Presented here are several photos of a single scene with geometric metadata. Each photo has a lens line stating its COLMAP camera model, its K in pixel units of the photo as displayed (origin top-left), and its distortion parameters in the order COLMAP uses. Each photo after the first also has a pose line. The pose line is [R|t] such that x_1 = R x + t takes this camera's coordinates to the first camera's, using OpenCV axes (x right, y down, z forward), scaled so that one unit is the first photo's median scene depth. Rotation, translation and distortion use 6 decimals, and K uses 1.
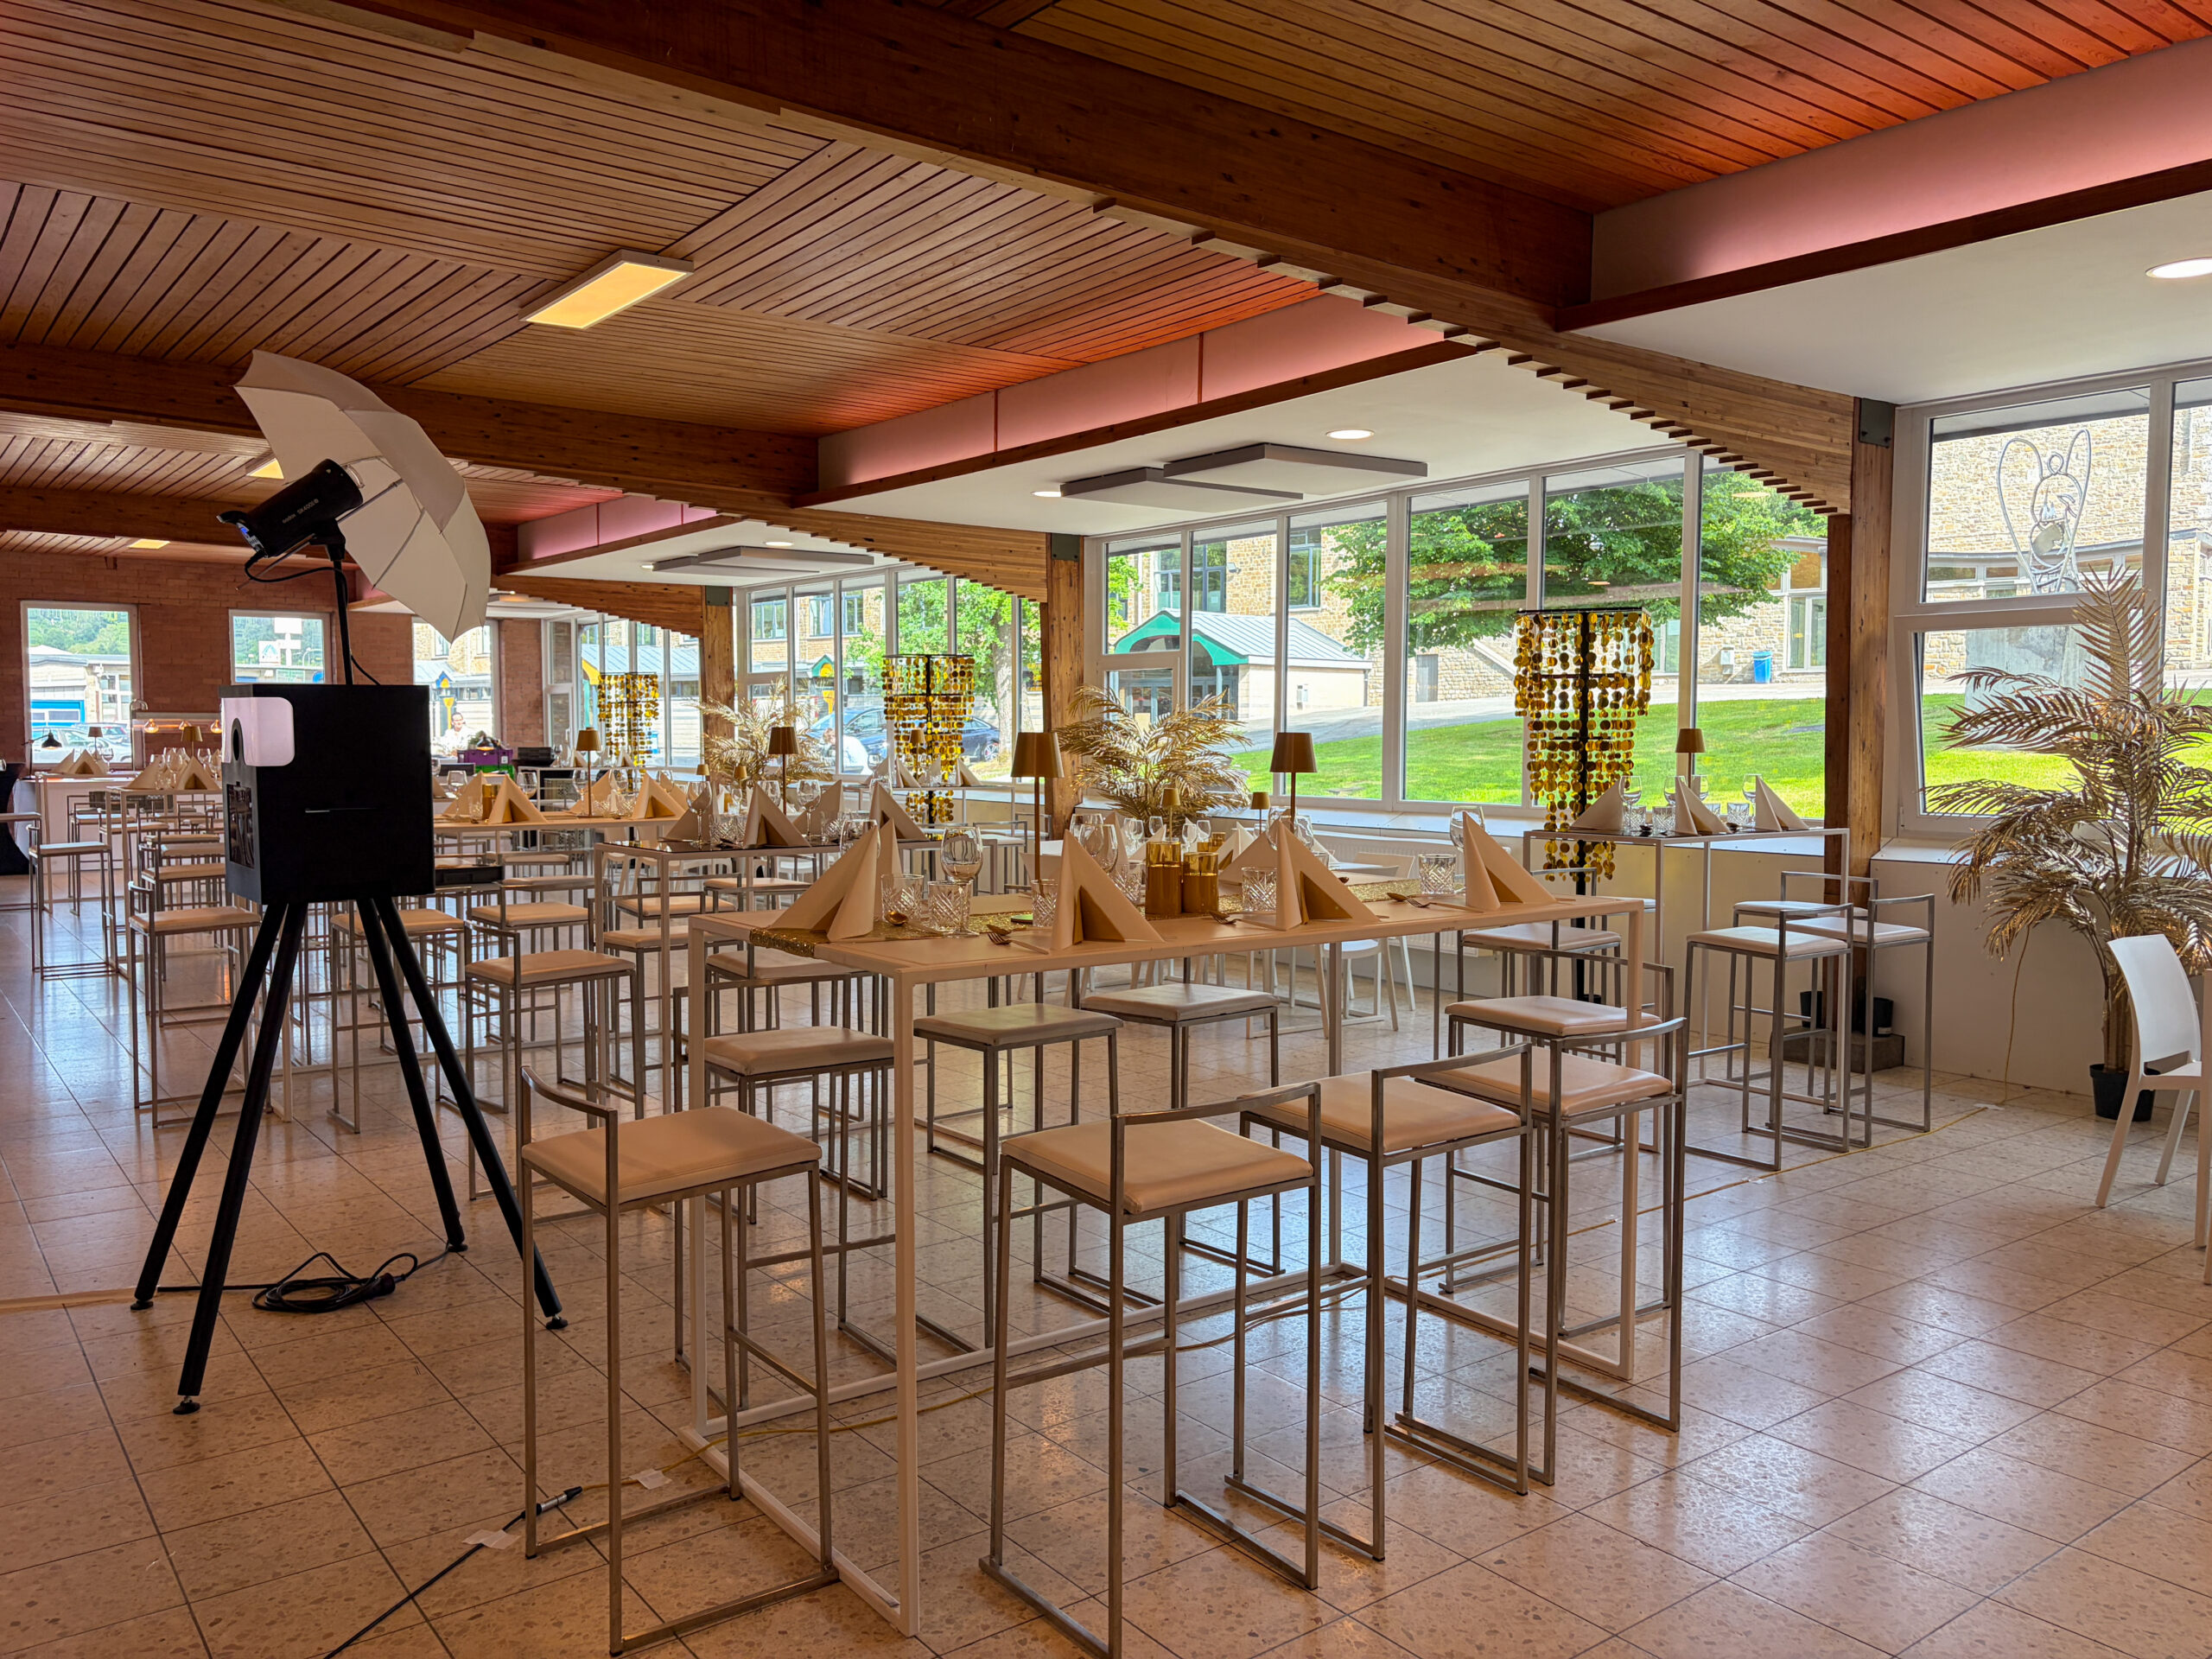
lens RADIAL K [[1666.7, 0, 1109.9], [0, 1666.7, 827.4], [0, 0, 1]] dist [0.014892, -0.017010]
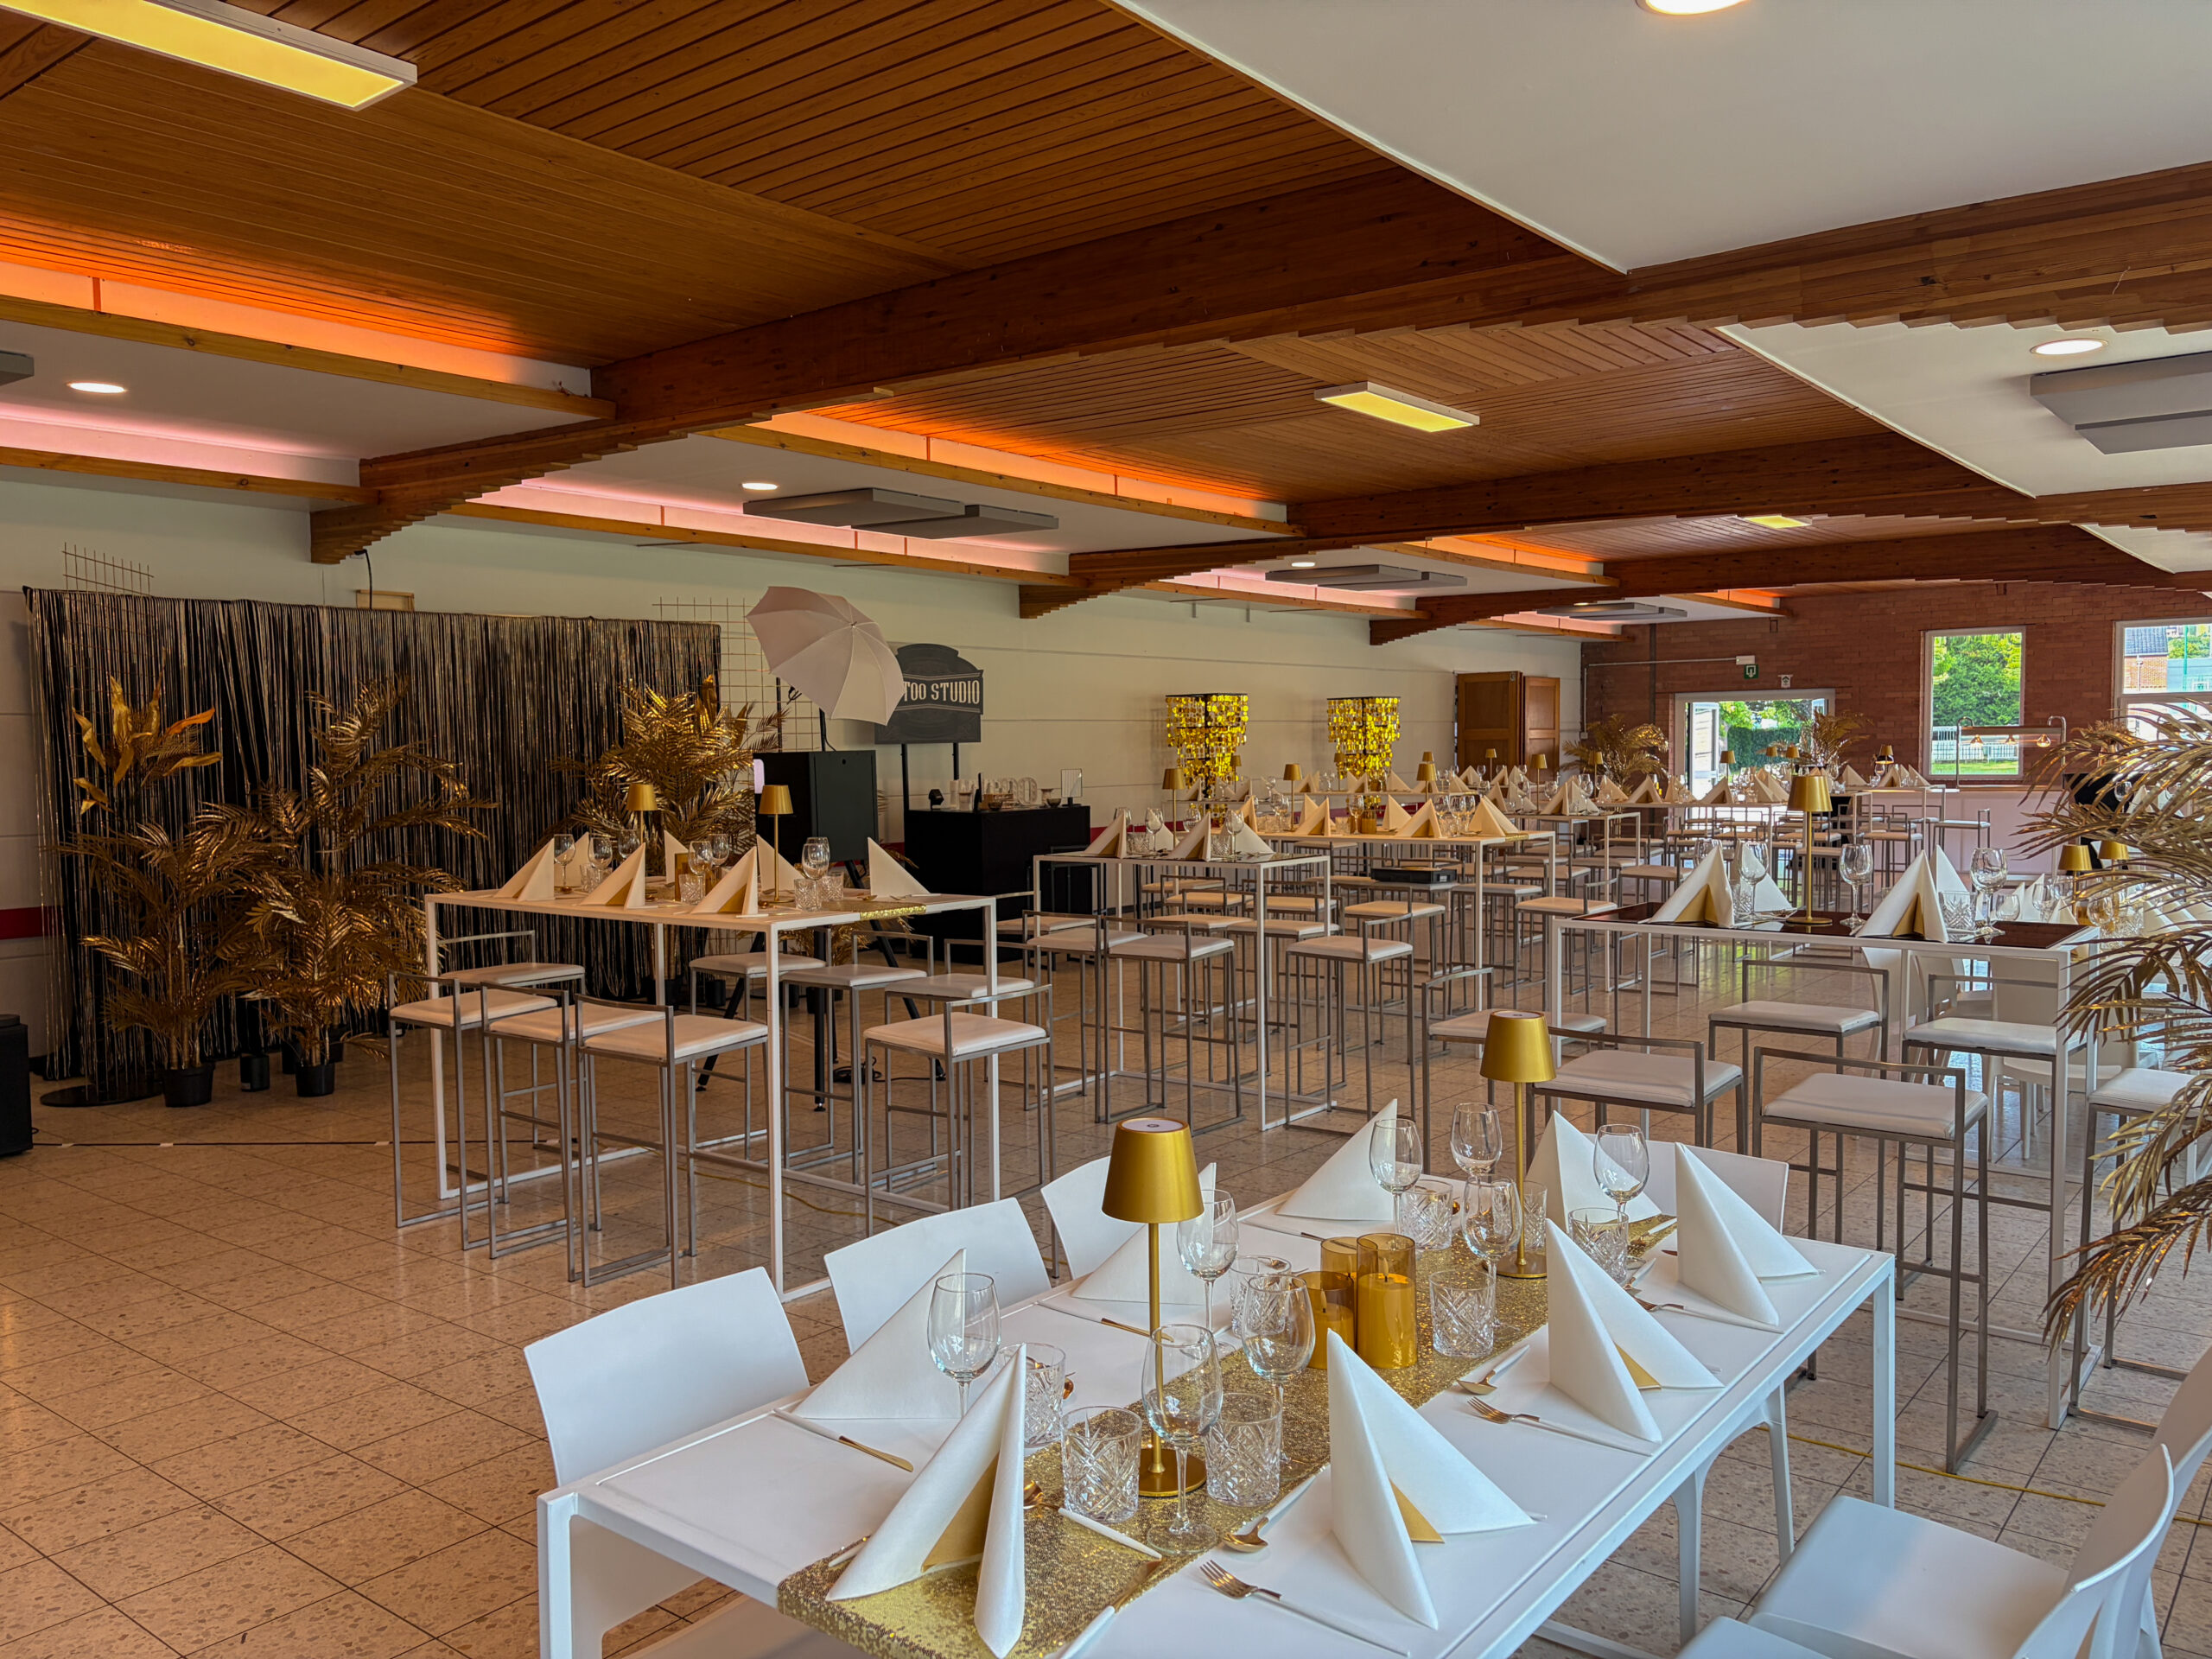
lens RADIAL K [[1666.7, 0, 1111.7], [0, 1666.7, 827.4], [0, 0, 1]] dist [0.014892, -0.017010]
pose [[0.244872, 0.039831, -0.968737, 1.289078], [-0.054224, 0.998155, 0.027334, -0.029835], [0.968038, 0.045836, 0.246580, 0.704207]]
